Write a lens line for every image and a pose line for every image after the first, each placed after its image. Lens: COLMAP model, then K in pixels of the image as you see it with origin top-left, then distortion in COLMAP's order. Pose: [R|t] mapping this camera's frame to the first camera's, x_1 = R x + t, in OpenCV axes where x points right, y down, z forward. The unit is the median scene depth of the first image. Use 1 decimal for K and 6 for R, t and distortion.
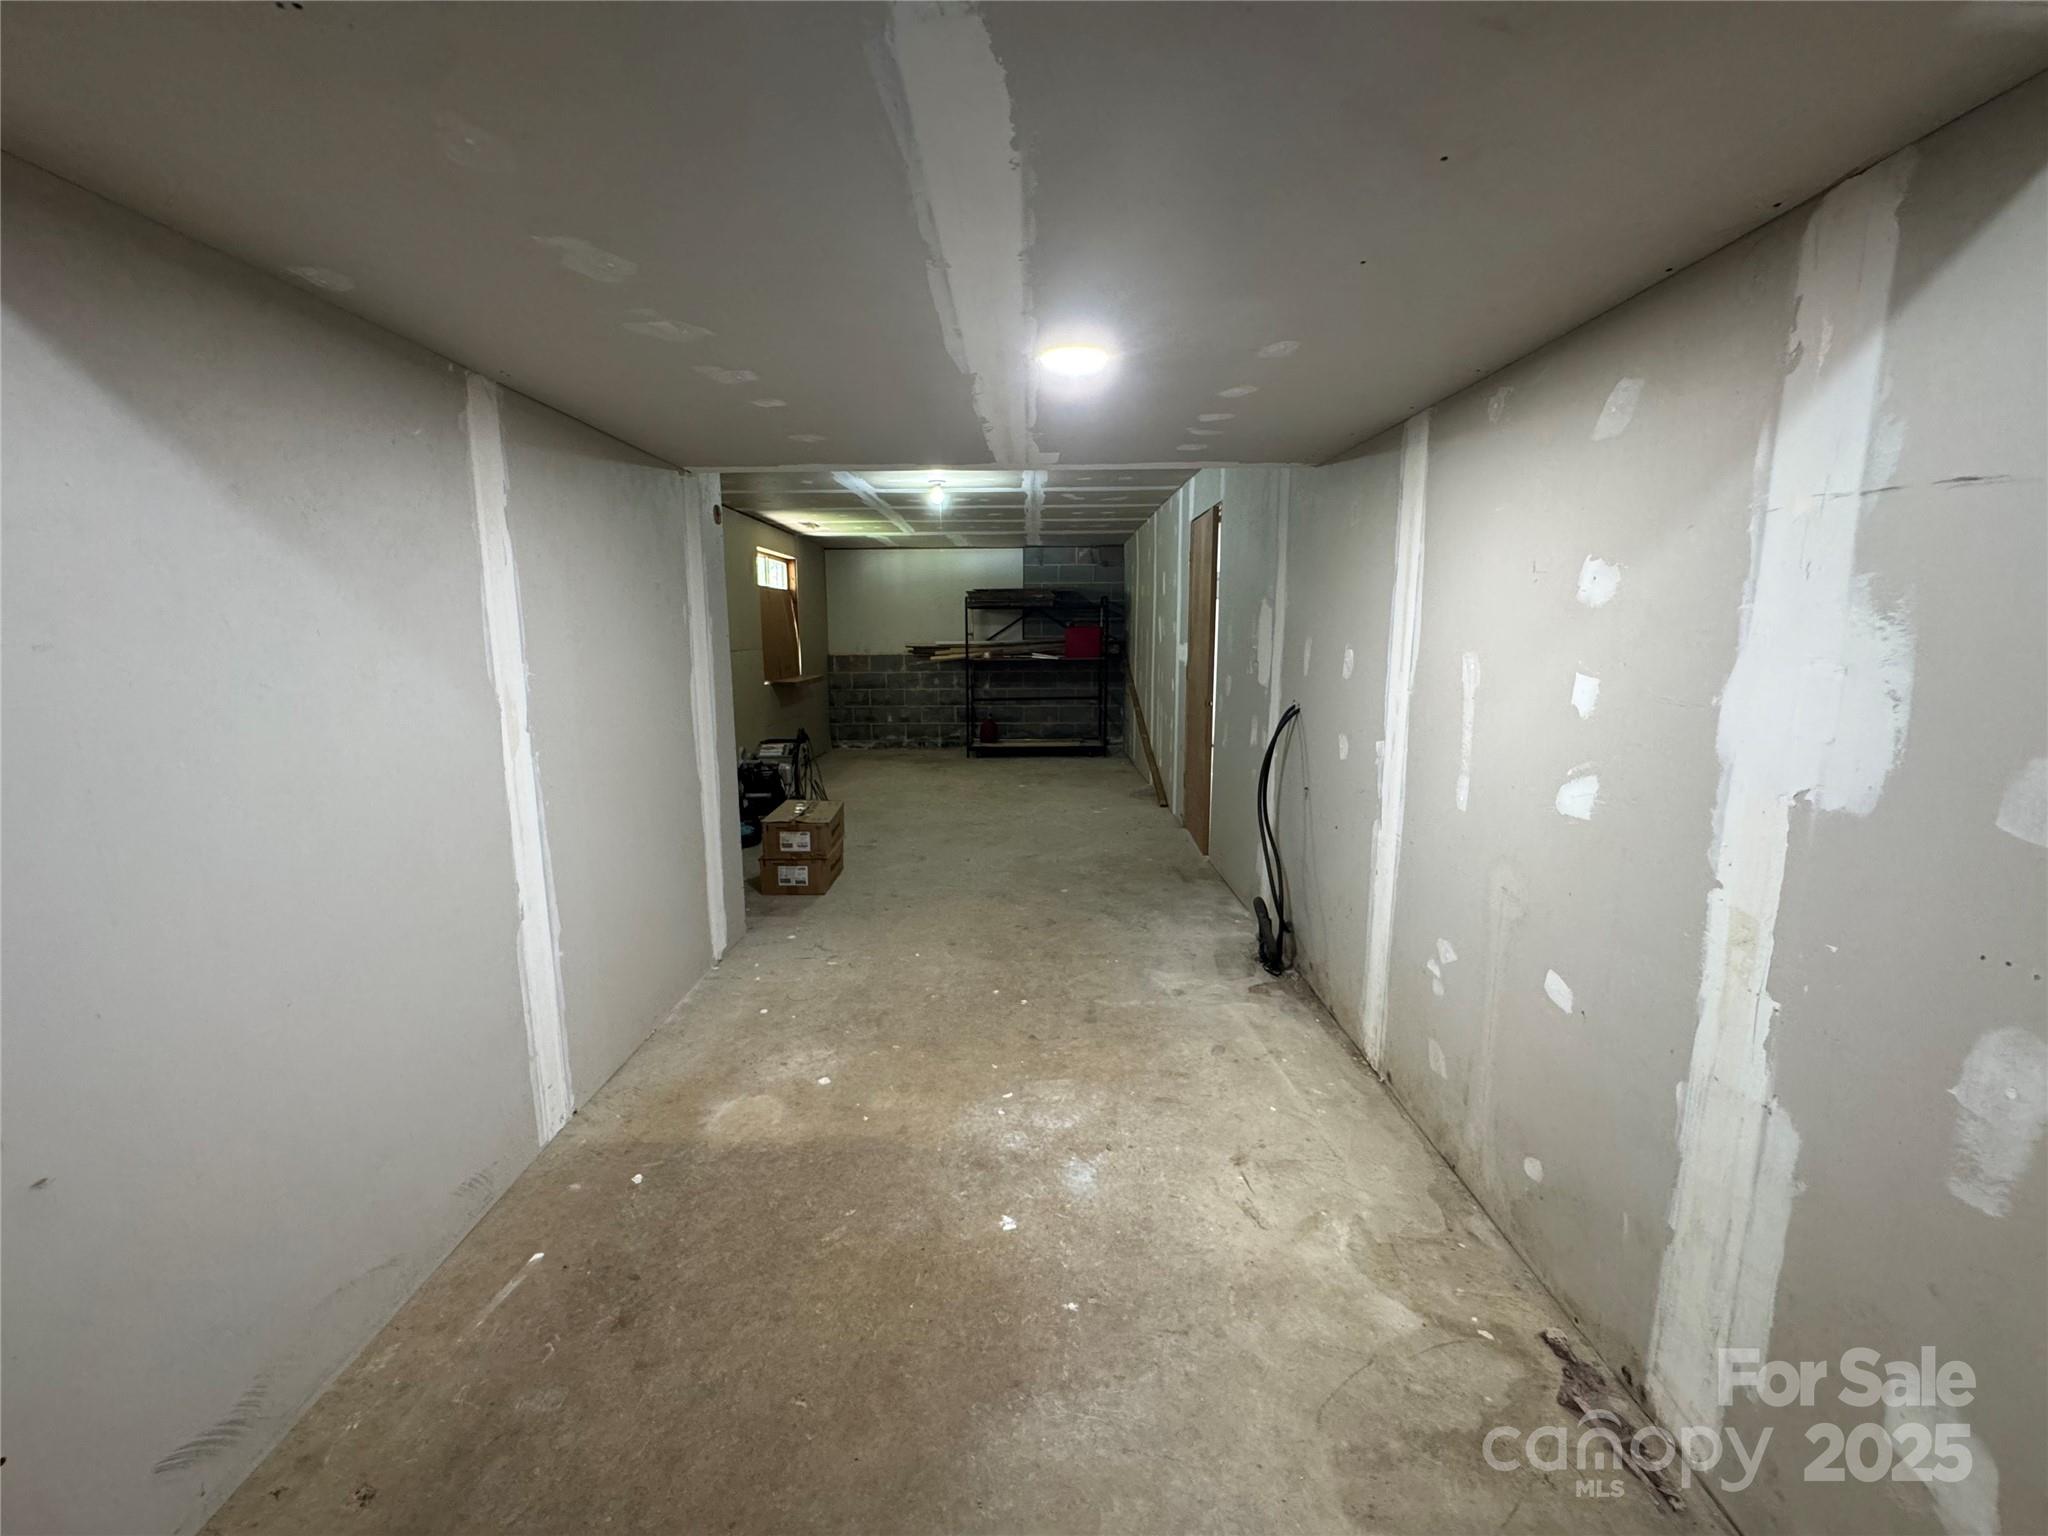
lens RADIAL K [[832.0, 0, 1015.2], [0, 832.0, 771.8], [0, 0, 1]] dist [-0.004640, -0.000072]
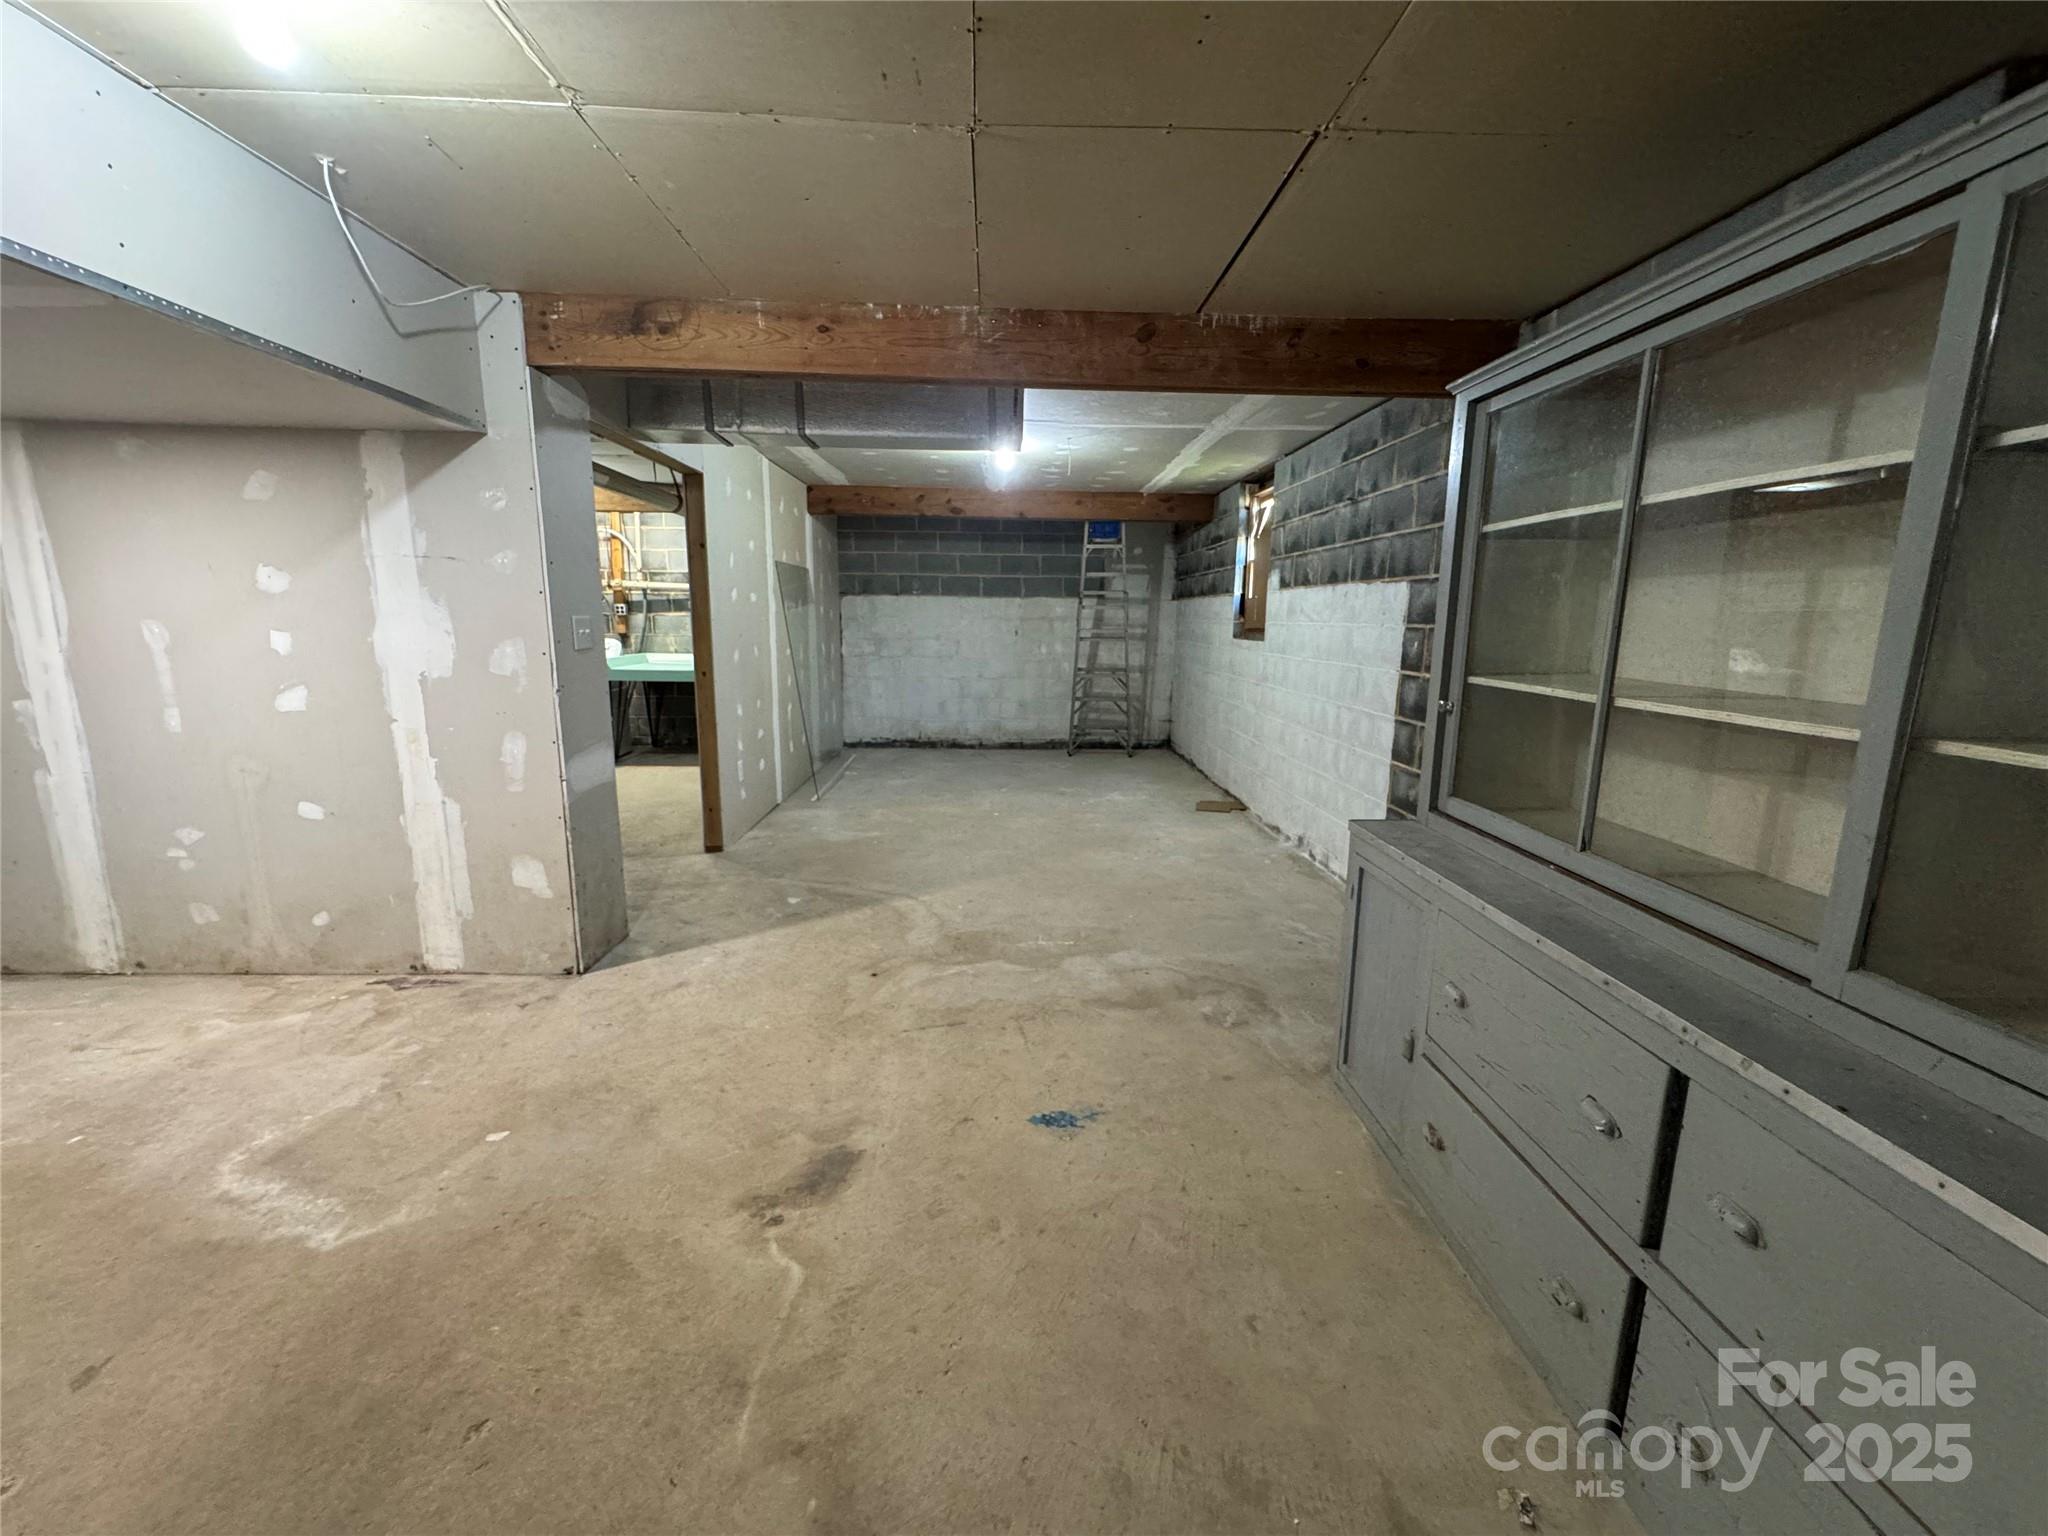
lens RADIAL K [[832.0, 0, 1014.2], [0, 832.0, 775.3], [0, 0, 1]] dist [-0.004640, -0.000072]
pose [[-0.029094, -0.179203, 0.983382, -1.214448], [0.152901, 0.971423, 0.181548, 0.106946], [-0.987813, 0.155642, -0.000862, -0.539353]]
